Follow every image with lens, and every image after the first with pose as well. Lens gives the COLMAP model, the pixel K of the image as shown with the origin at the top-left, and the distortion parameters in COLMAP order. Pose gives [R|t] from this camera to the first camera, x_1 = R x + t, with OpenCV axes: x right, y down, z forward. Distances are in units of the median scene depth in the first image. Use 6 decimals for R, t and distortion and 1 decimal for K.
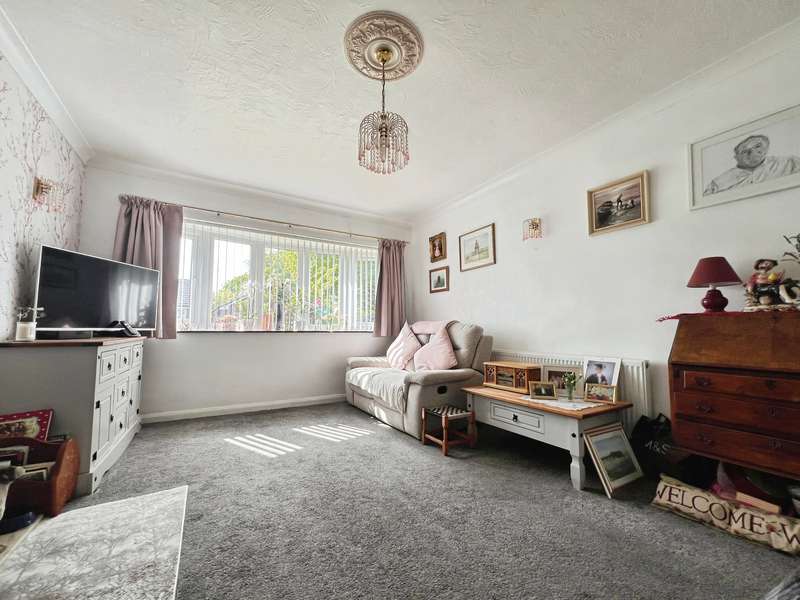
lens RADIAL K [[320.6, 0, 399.1], [0, 320.6, 326.9], [0, 0, 1]] dist [-0.001986, -0.000008]
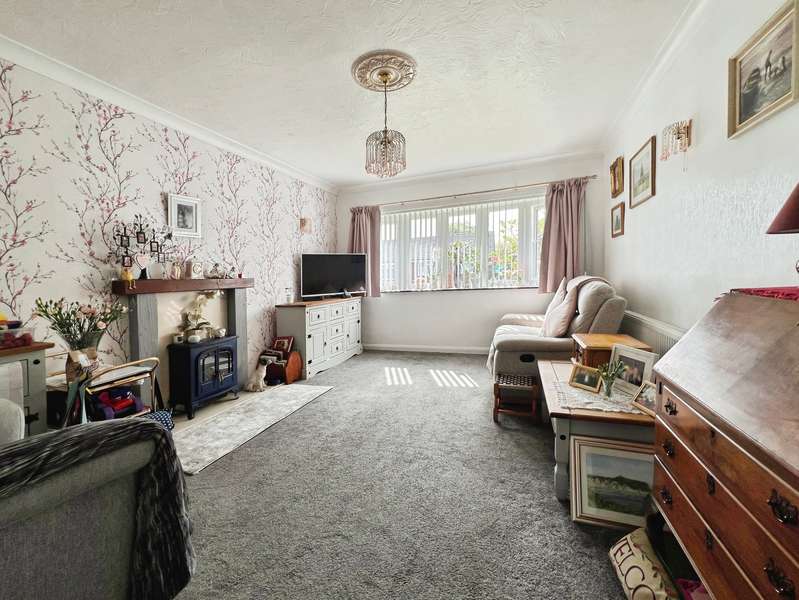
lens RADIAL K [[324.2, 0, 399.5], [0, 324.2, 300.0], [0, 0, 1]] dist [-0.001343, 0.000028]
pose [[0.636136, 0.021357, -0.771282, 0.681004], [0.052775, 0.996071, 0.071109, -0.066217], [0.769770, -0.085939, 0.632510, 0.136442]]
